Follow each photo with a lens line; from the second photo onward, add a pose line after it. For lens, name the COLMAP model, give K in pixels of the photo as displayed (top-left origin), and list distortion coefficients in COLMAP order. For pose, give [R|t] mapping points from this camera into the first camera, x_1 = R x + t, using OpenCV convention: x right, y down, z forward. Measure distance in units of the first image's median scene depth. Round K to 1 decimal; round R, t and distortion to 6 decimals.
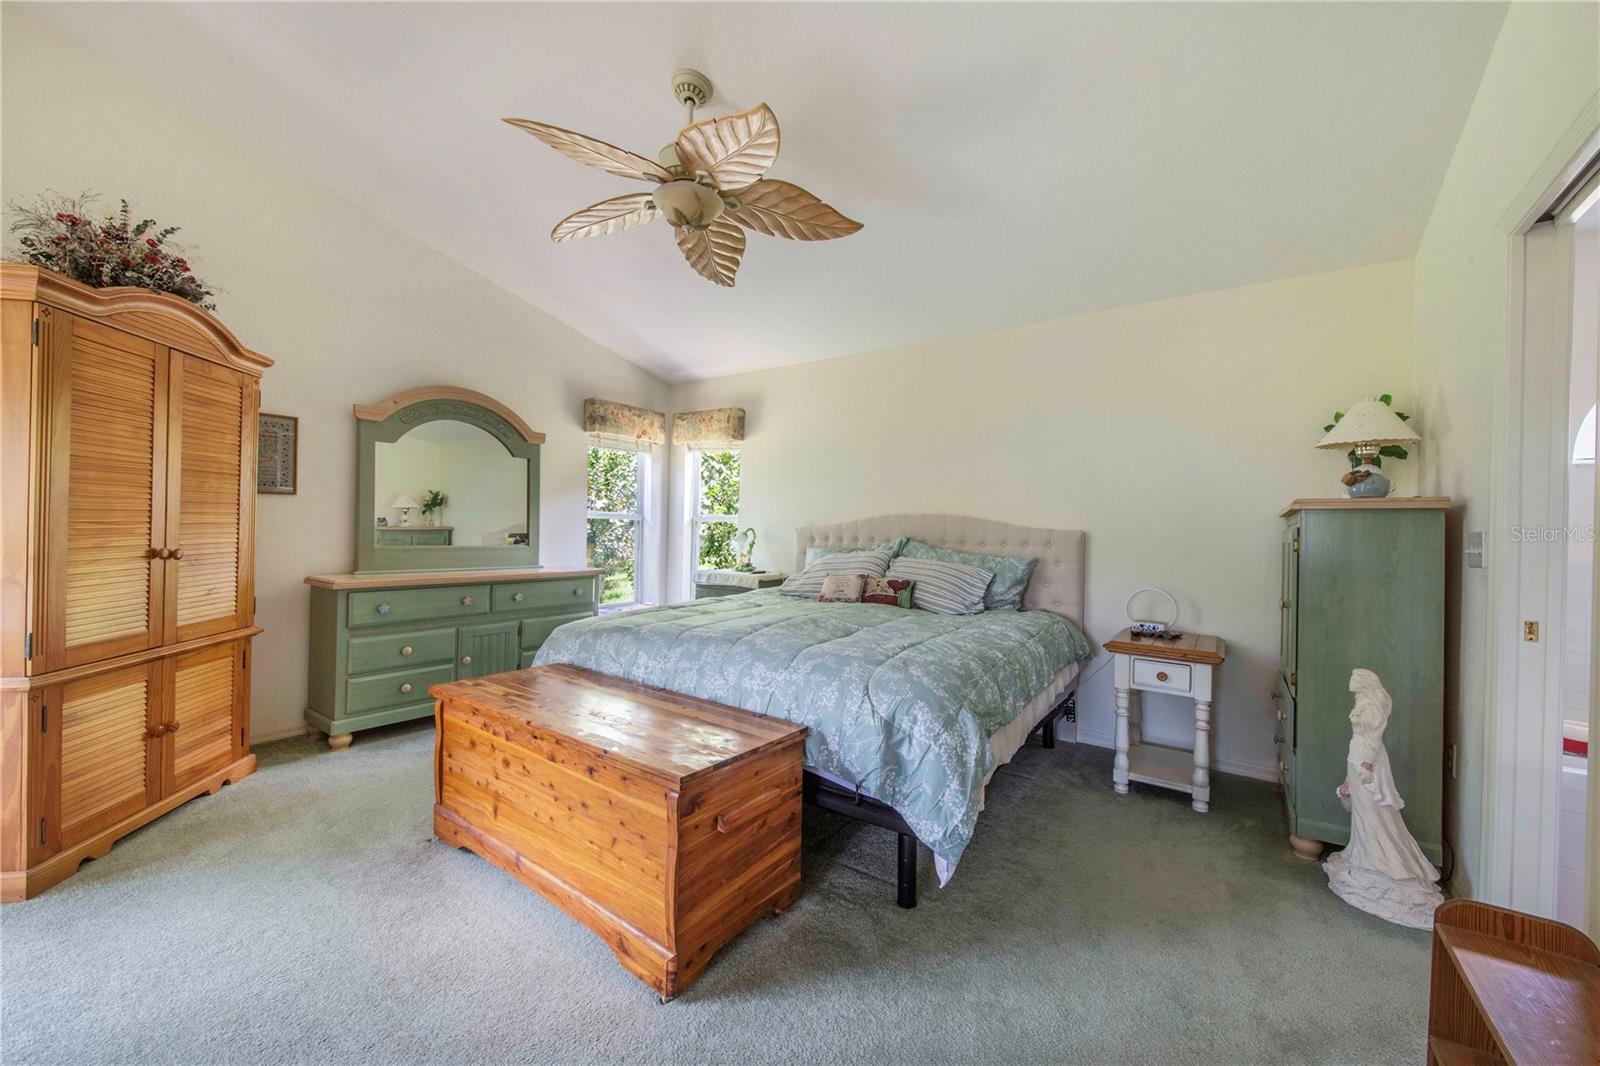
lens RADIAL K [[637.8, 0, 825.6], [0, 637.8, 528.9], [0, 0, 1]] dist [0.038550, 0.000011]
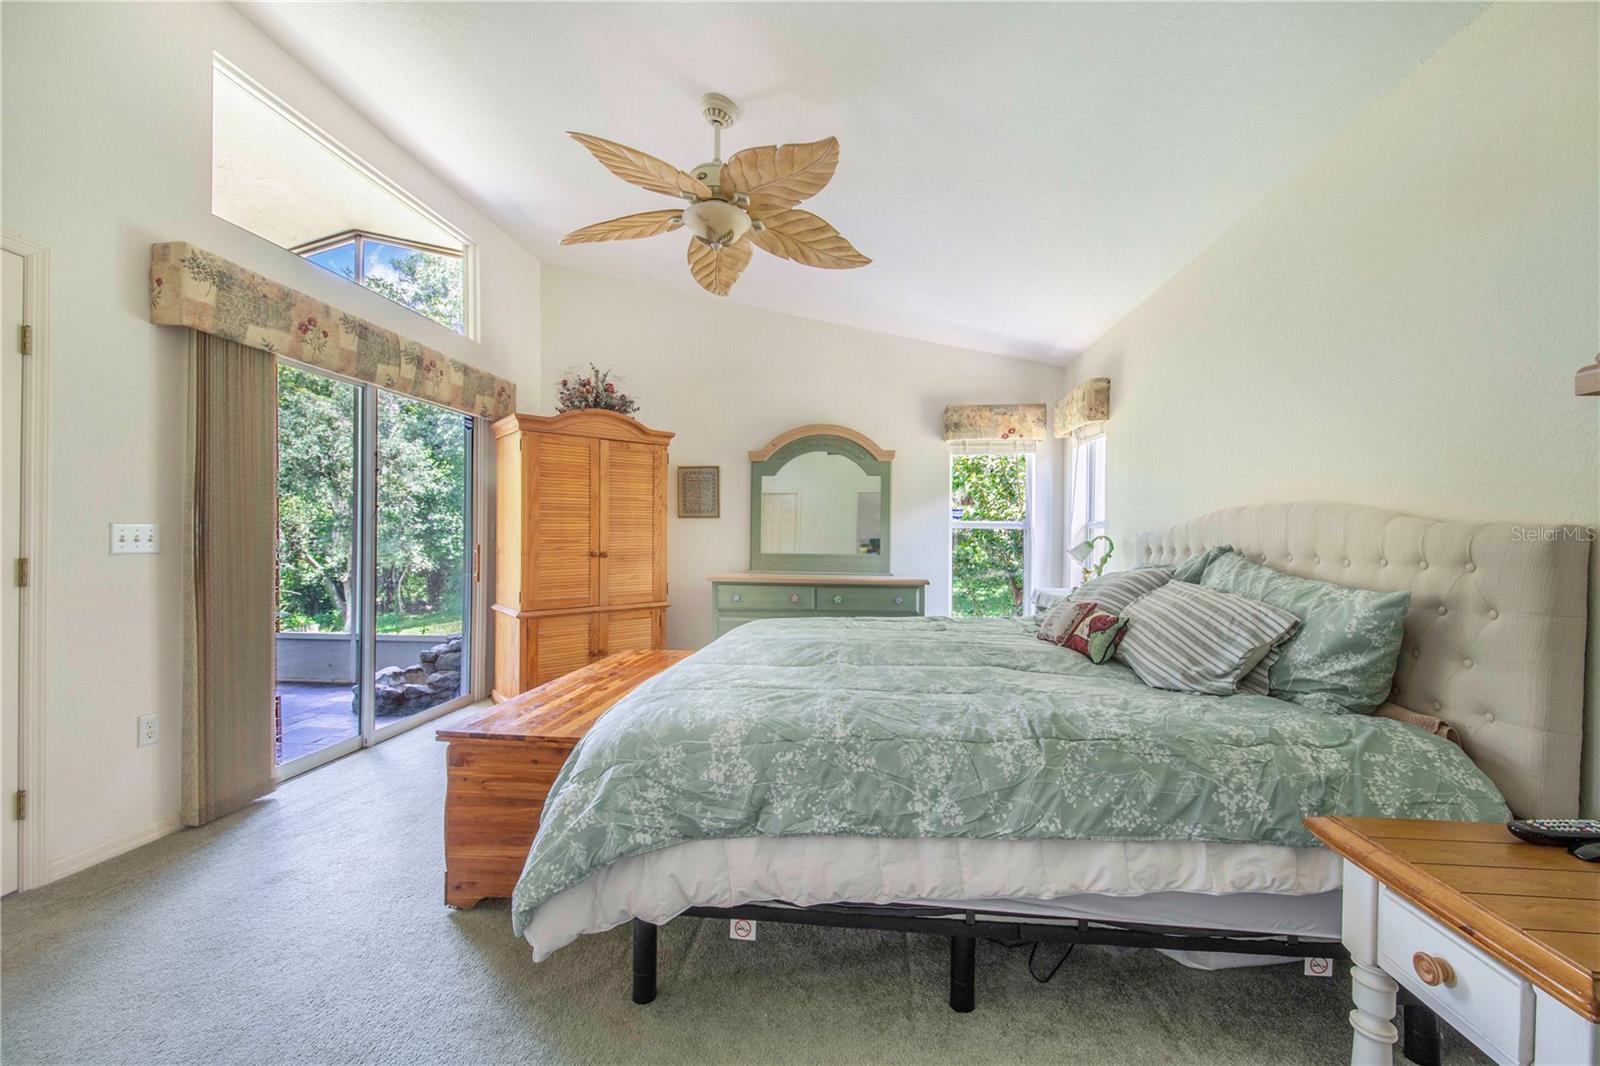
lens RADIAL K [[627.5, 0, 763.8], [0, 627.5, 531.8], [0, 0, 1]] dist [0.023893, -0.000011]
pose [[0.453838, -0.021410, -0.890827, 0.461397], [0.004331, 0.999753, -0.021822, 0.010992], [0.891074, 0.006046, 0.453819, 0.393993]]
